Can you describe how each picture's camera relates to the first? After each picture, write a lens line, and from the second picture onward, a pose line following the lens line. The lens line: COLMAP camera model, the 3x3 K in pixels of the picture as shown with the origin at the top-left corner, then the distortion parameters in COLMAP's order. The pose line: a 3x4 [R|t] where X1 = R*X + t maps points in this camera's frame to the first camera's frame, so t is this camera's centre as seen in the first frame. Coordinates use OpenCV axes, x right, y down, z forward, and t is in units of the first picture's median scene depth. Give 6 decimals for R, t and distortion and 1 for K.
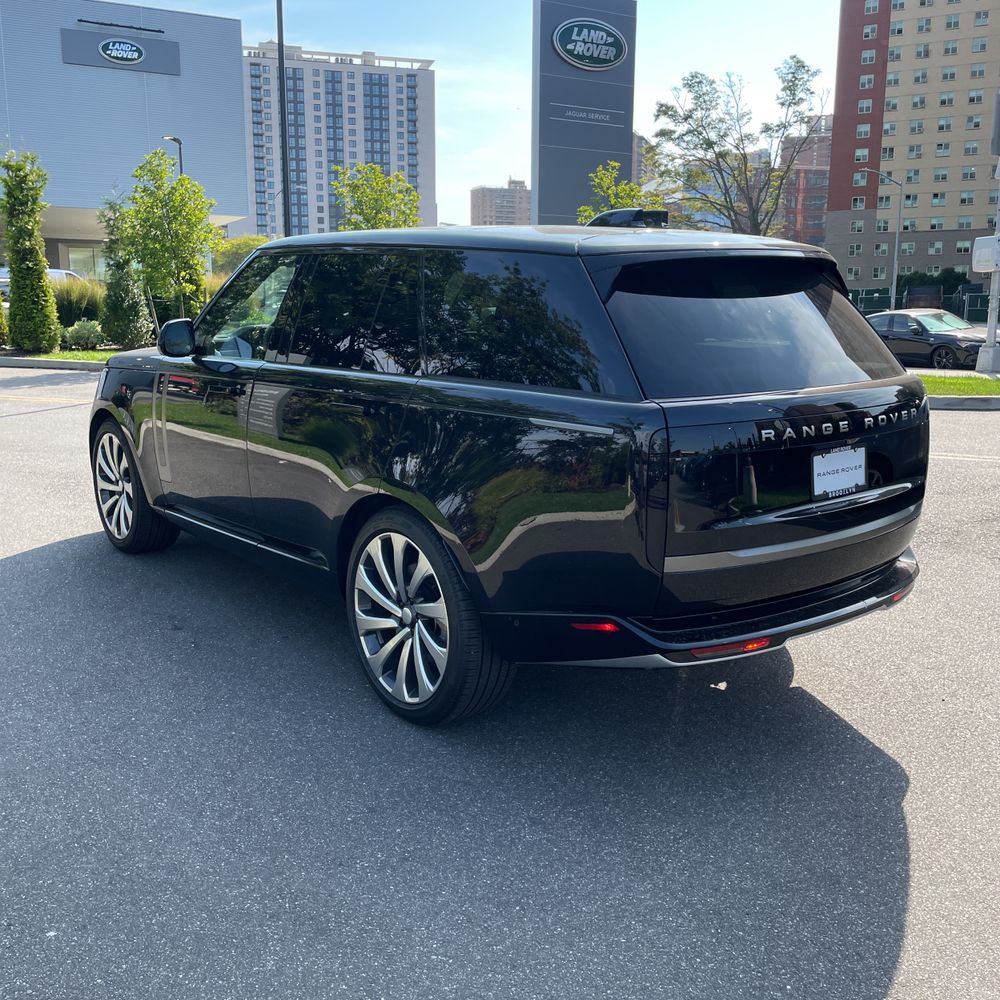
lens RADIAL K [[1004.8, 0, 505.9], [0, 1004.8, 499.5], [0, 0, 1]] dist [0.087657, -0.121151]
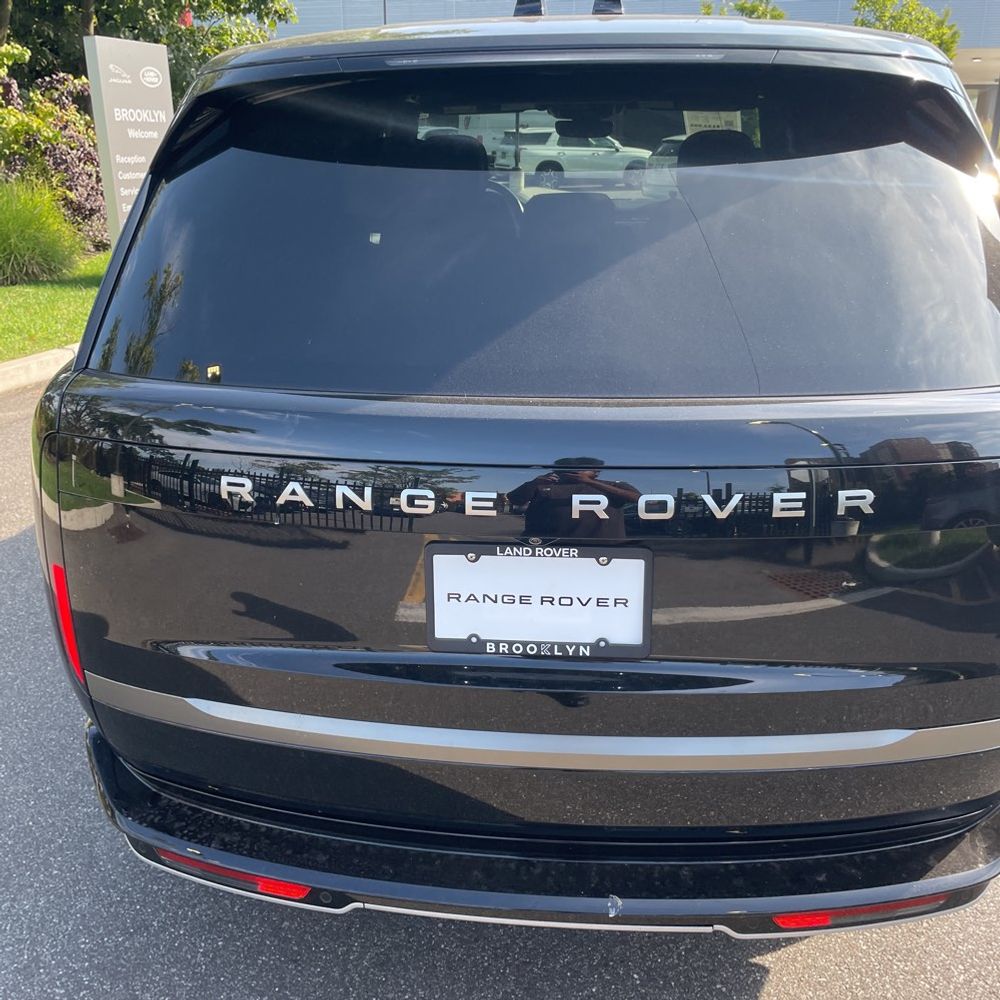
lens RADIAL K [[1000.3, 0, 500.8], [0, 1000.3, 522.9], [0, 0, 1]] dist [0.073731, -0.099880]
pose [[0.720361, 0.240975, -0.650393, 0.101917], [-0.135920, 0.968570, 0.208321, -0.025240], [0.680151, -0.061665, 0.730474, 0.119916]]
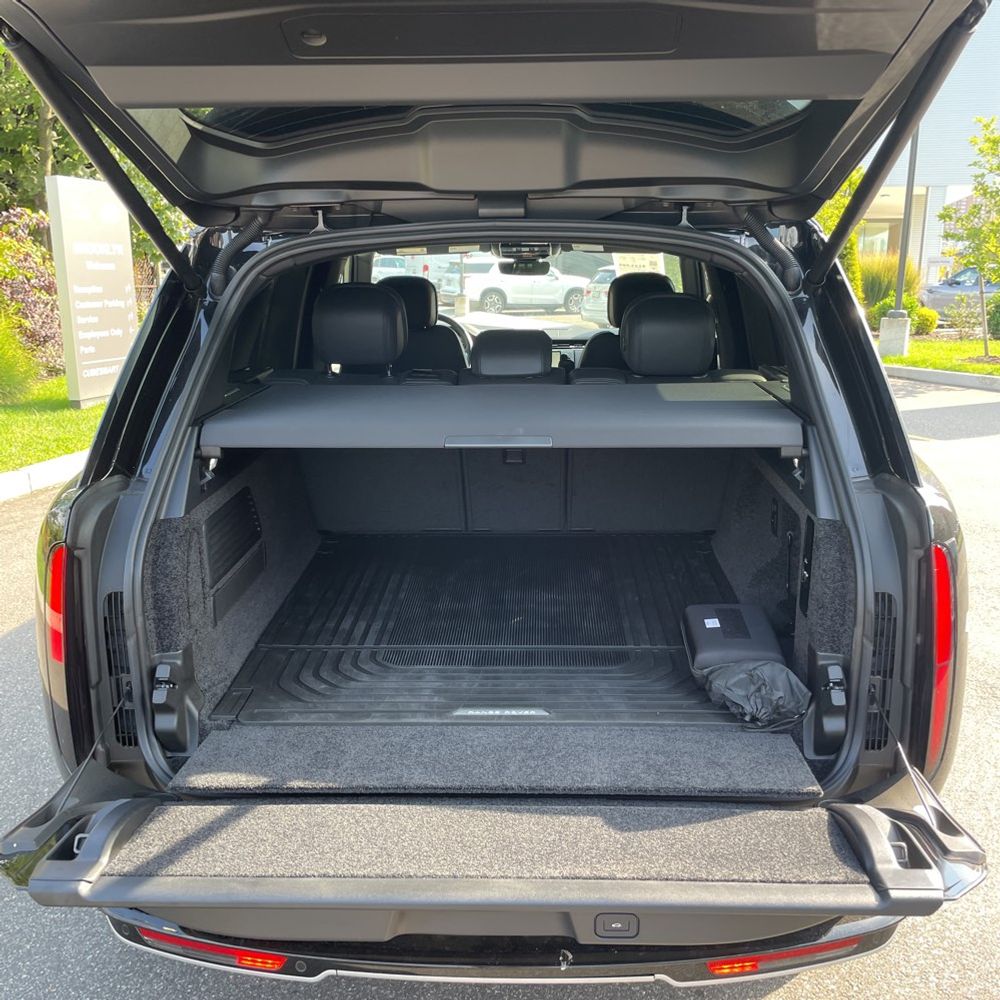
lens RADIAL K [[1001.5, 0, 509.8], [0, 1001.5, 524.6], [0, 0, 1]] dist [0.042137, -0.015385]
pose [[0.761936, 0.155172, -0.628789, 0.109629], [-0.125982, 0.987839, 0.091119, -0.025667], [0.635281, 0.009789, 0.772219, 0.110827]]
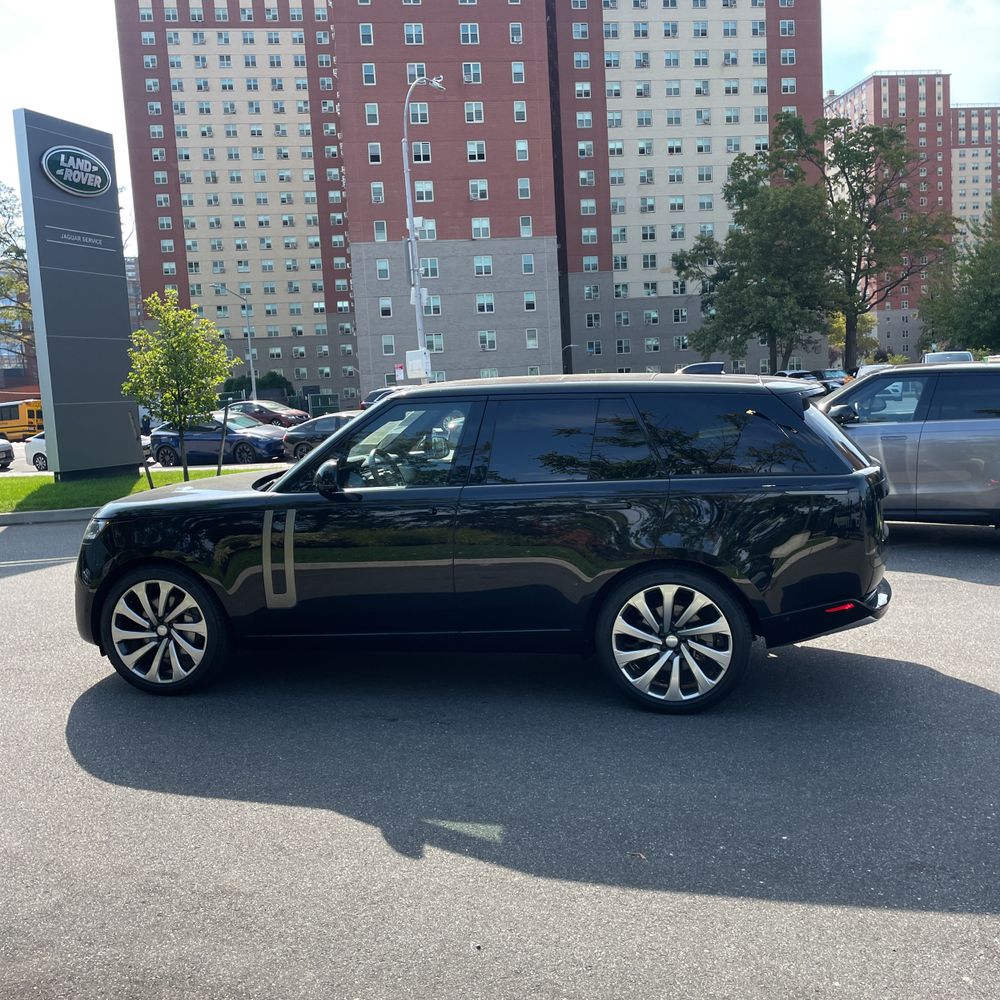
lens RADIAL K [[1004.8, 0, 505.9], [0, 1004.8, 499.5], [0, 0, 1]] dist [0.087657, -0.121151]
pose [[0.789068, -0.111913, 0.604026, -0.225442], [0.171271, 0.984355, -0.041360, -0.013185], [-0.589948, 0.136088, 0.795891, -0.009150]]
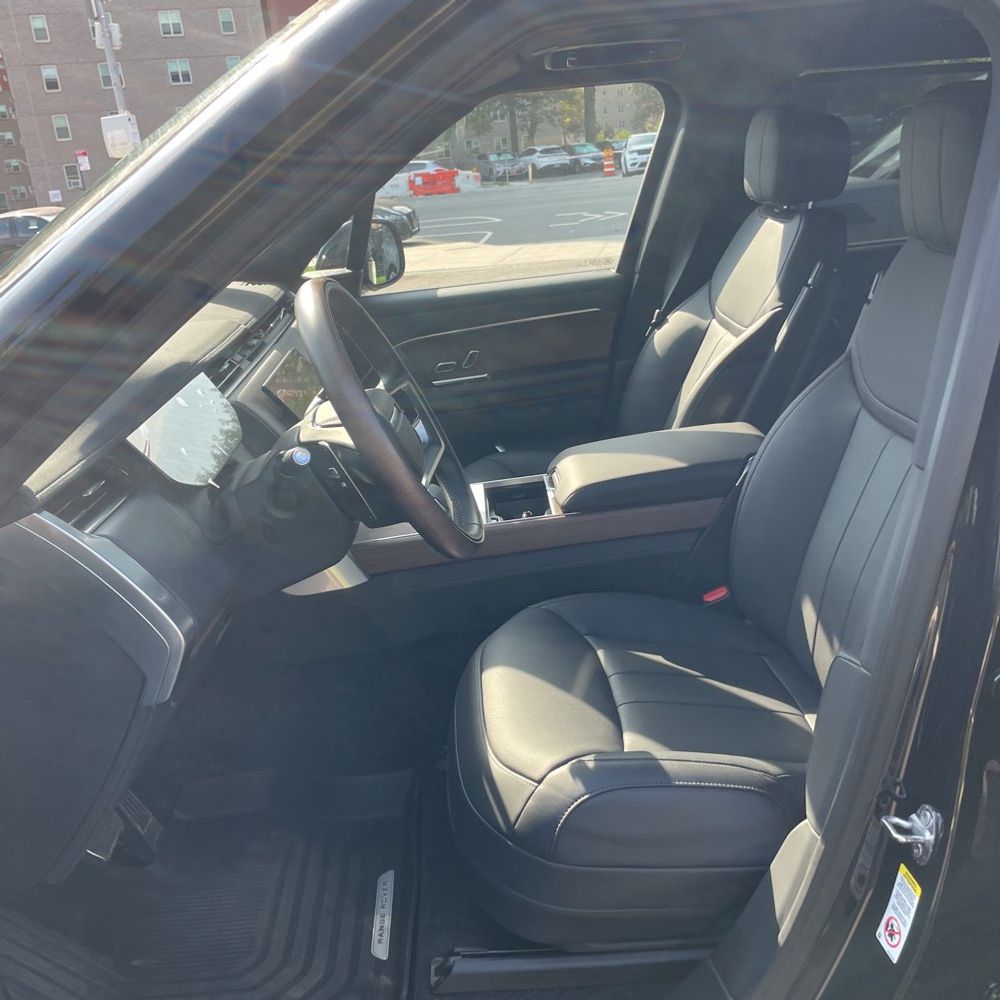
lens RADIAL K [[1009.3, 0, 521.7], [0, 1009.3, 499.4], [0, 0, 1]] dist [0.075957, -0.101541]
pose [[0.579900, -0.313664, 0.751885, -0.105270], [0.244002, 0.947415, 0.207044, -0.047098], [-0.777289, 0.063396, 0.625941, 0.224688]]
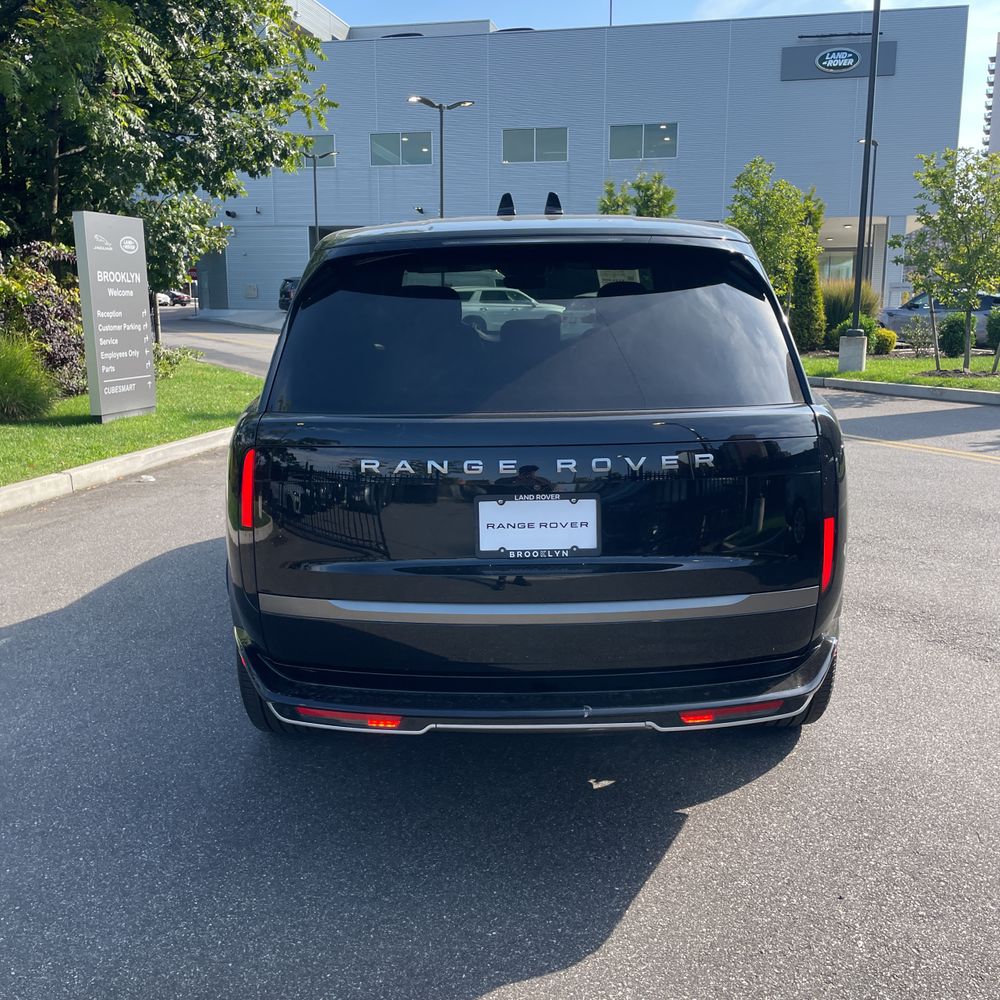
lens RADIAL K [[1002.5, 0, 500.0], [0, 1002.5, 500.0], [0, 0, 1]] dist [0.084485, -0.113784]
pose [[0.772054, 0.113196, -0.625395, 0.135274], [-0.115932, 0.992585, 0.036538, -0.012501], [0.624894, 0.044294, 0.779452, 0.069645]]
